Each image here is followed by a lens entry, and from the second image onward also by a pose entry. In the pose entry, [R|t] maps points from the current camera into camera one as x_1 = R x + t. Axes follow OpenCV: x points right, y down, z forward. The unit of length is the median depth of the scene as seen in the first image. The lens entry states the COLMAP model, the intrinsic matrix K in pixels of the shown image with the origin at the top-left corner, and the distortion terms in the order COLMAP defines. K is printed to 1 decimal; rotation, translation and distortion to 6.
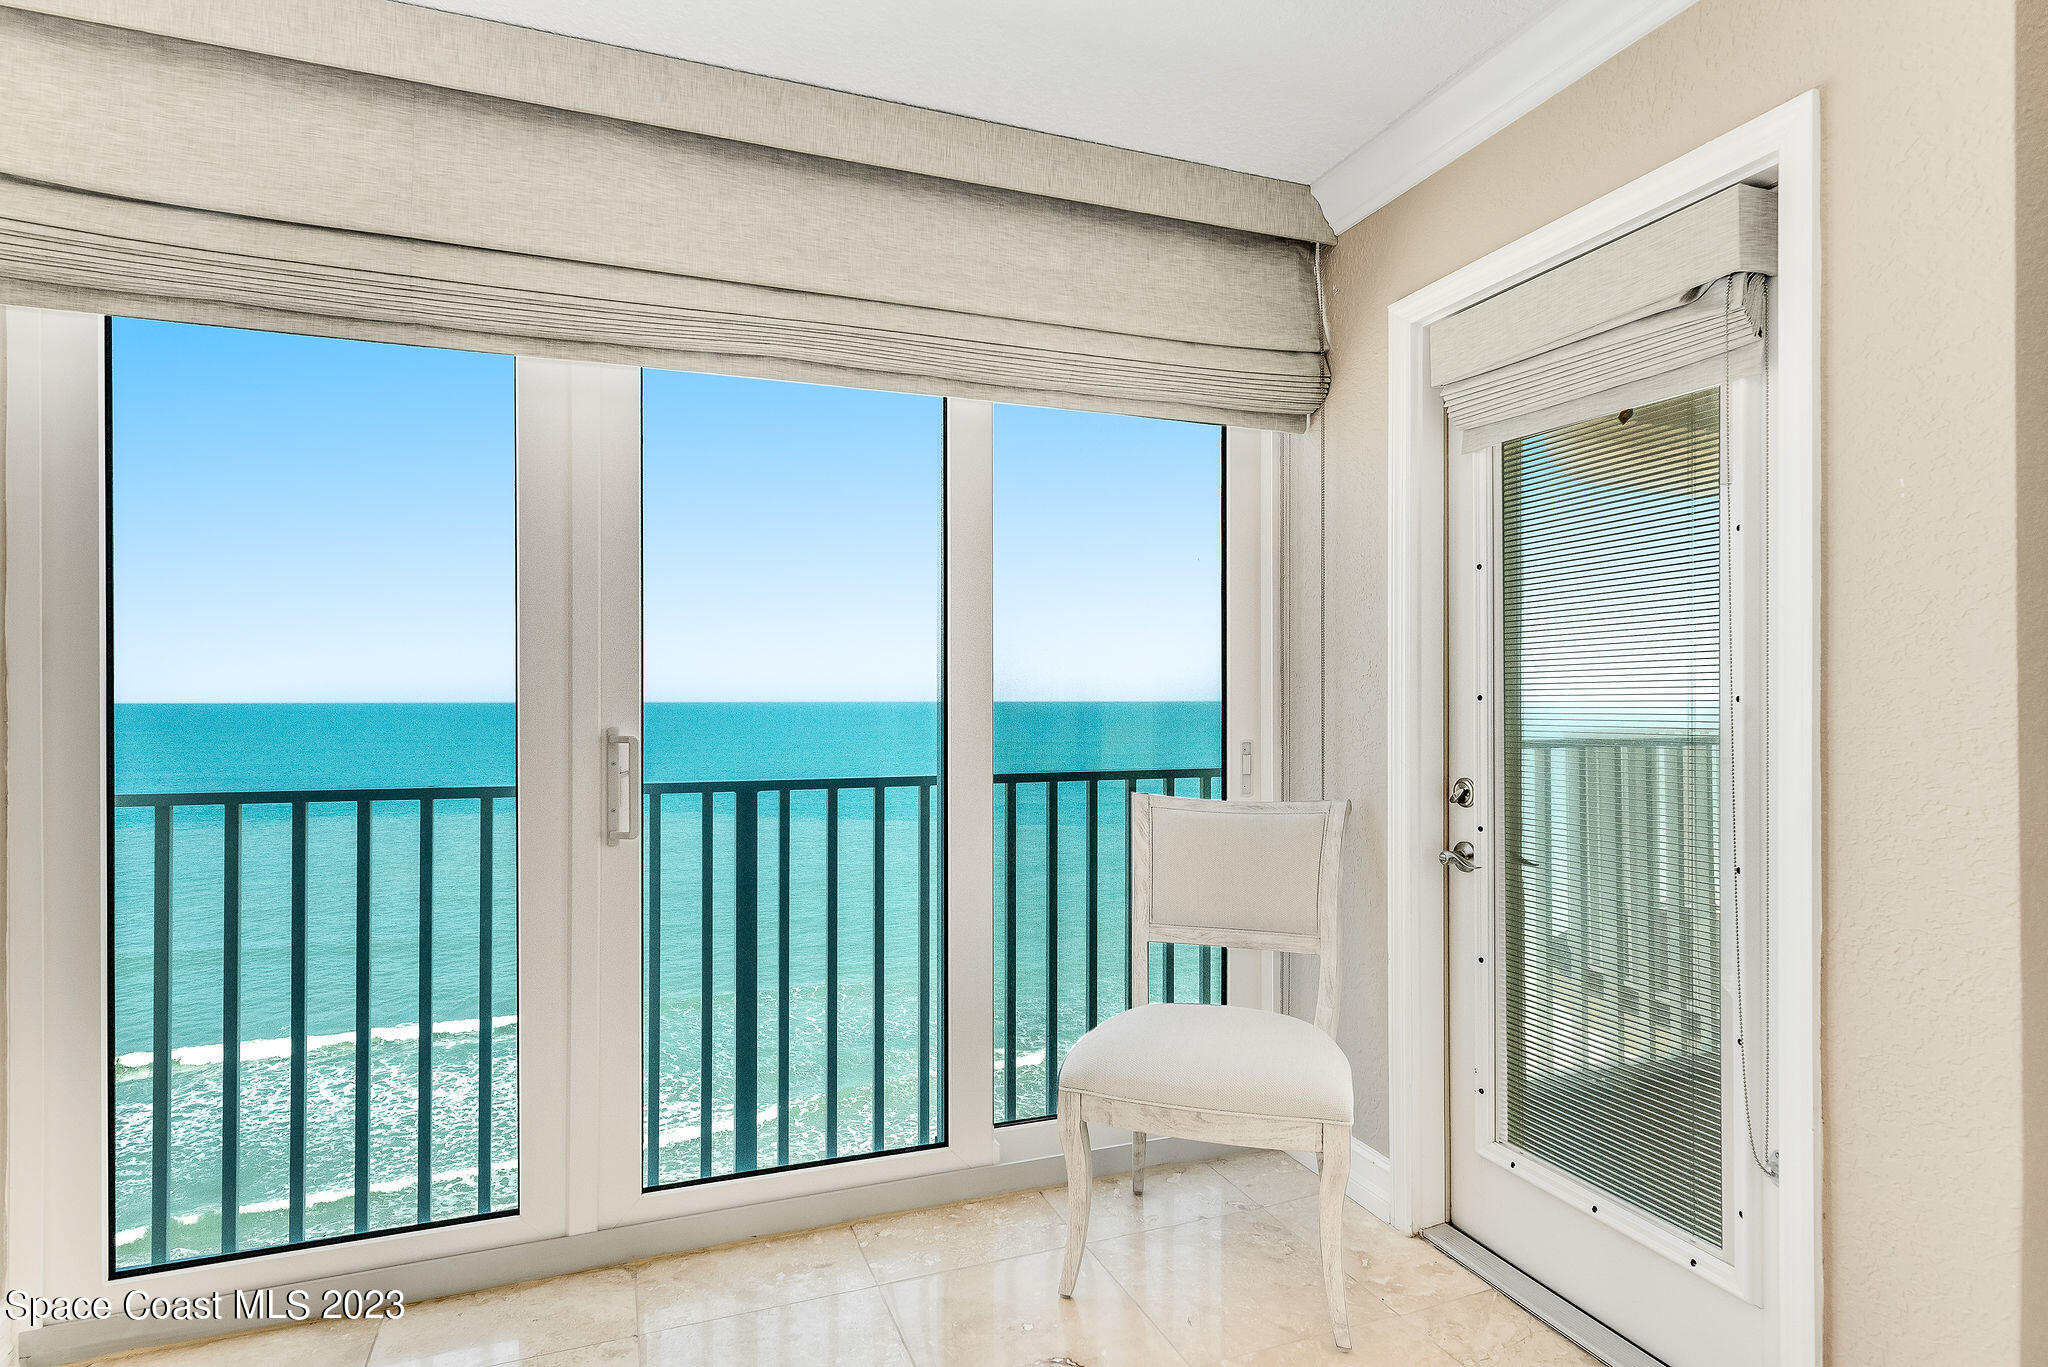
lens RADIAL K [[1079.2, 0, 1005.4], [0, 1079.2, 695.8], [0, 0, 1]] dist [0.006775, -0.001008]
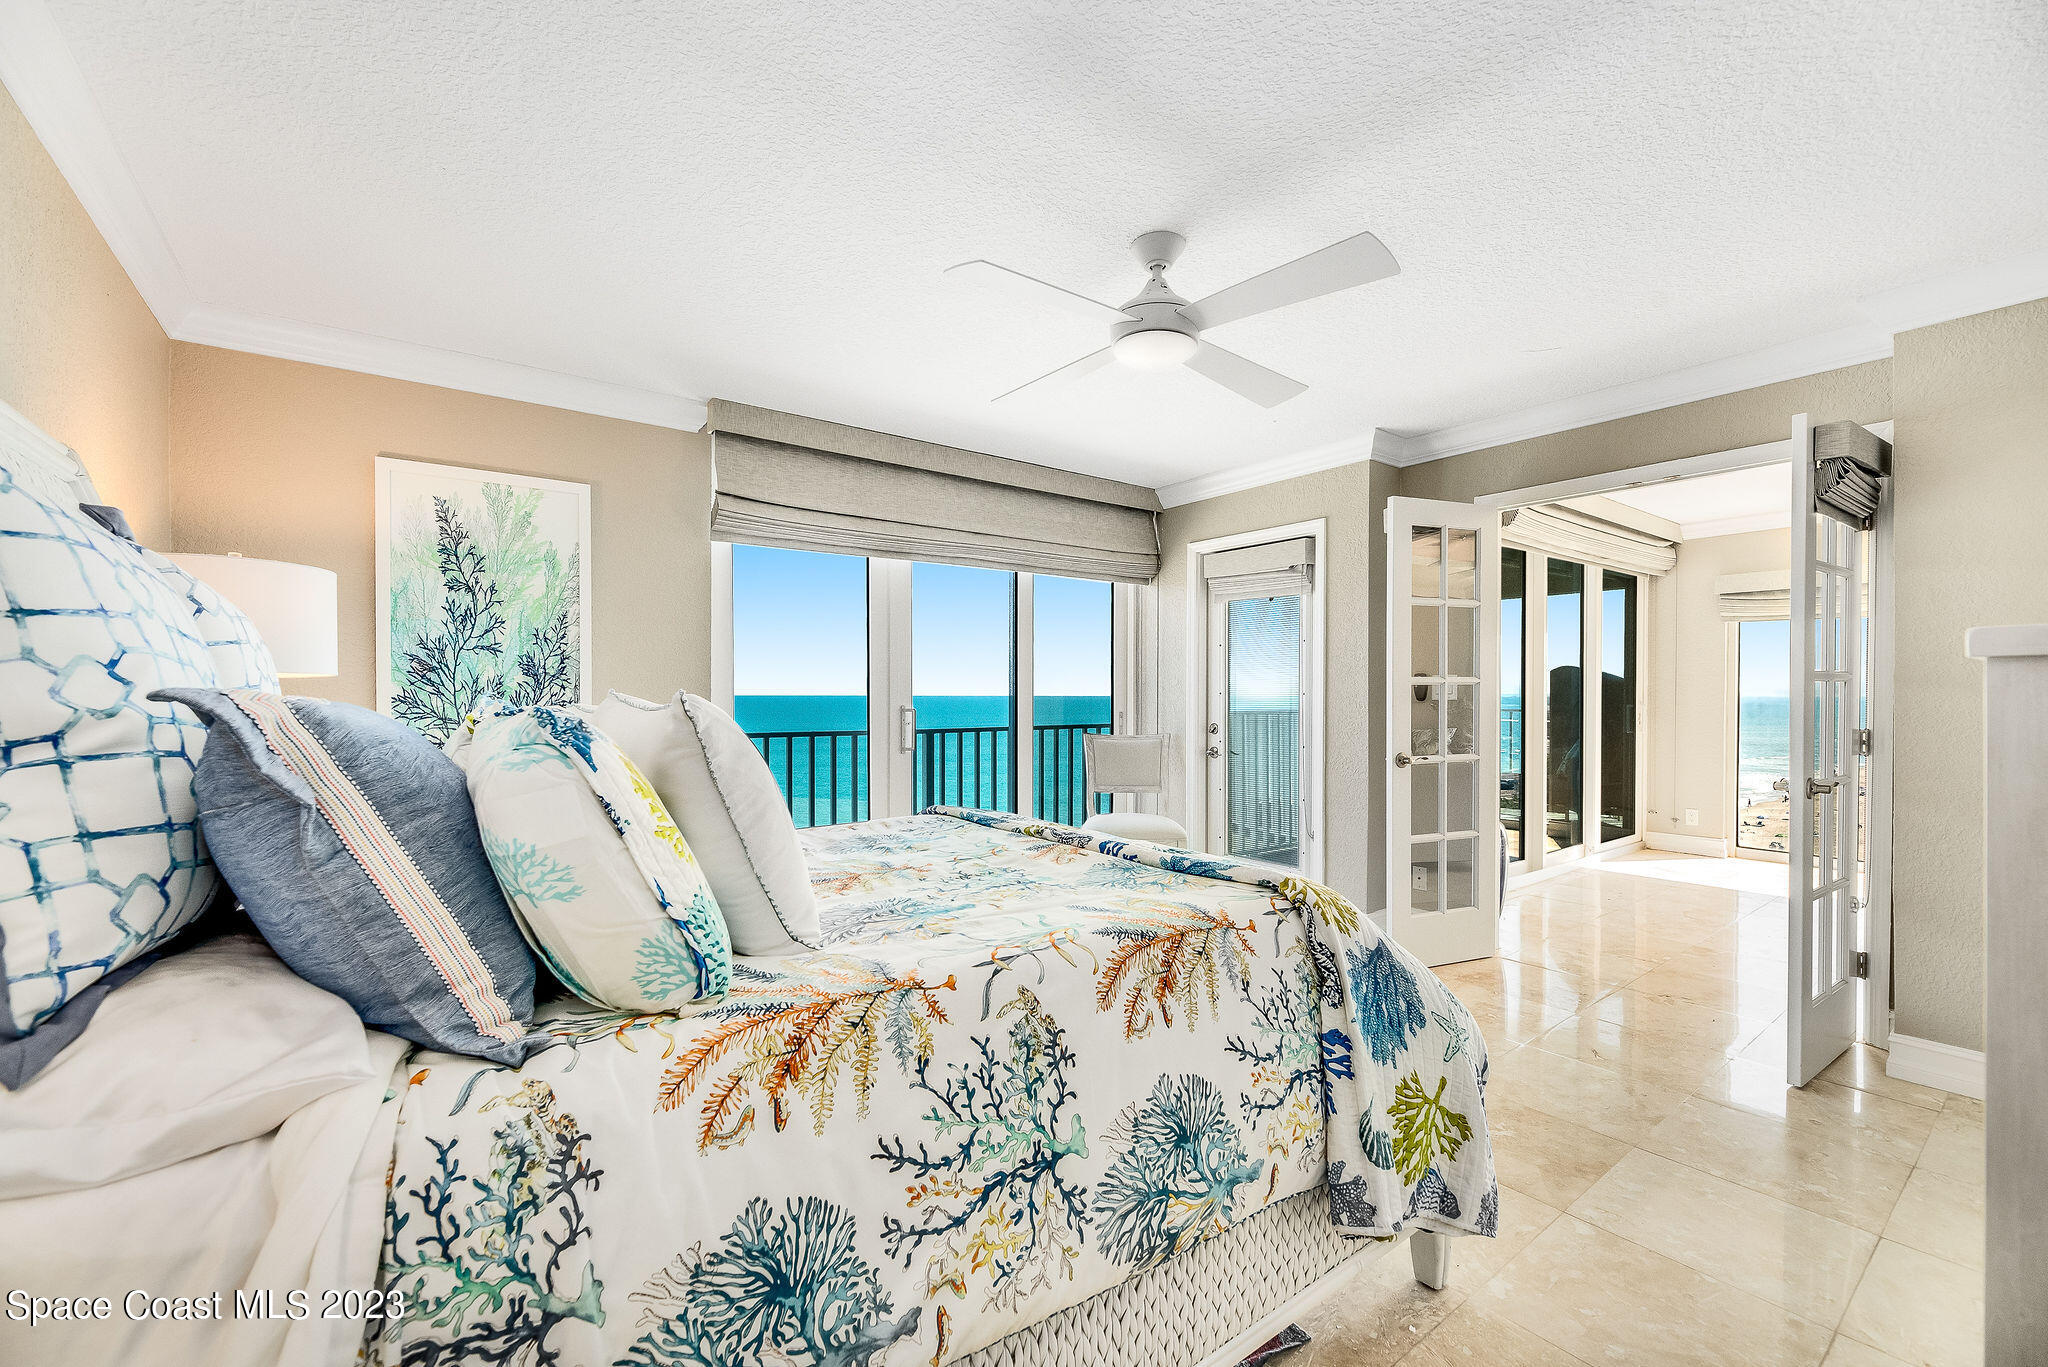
lens RADIAL K [[835.4, 0, 1006.3], [0, 835.4, 688.8], [0, 0, 1]] dist [-0.003109, -0.002672]
pose [[0.960728, 0.001327, 0.277490, -0.614438], [-0.003944, 0.999953, 0.008875, -0.026168], [-0.277465, -0.009621, 0.960688, -0.812329]]
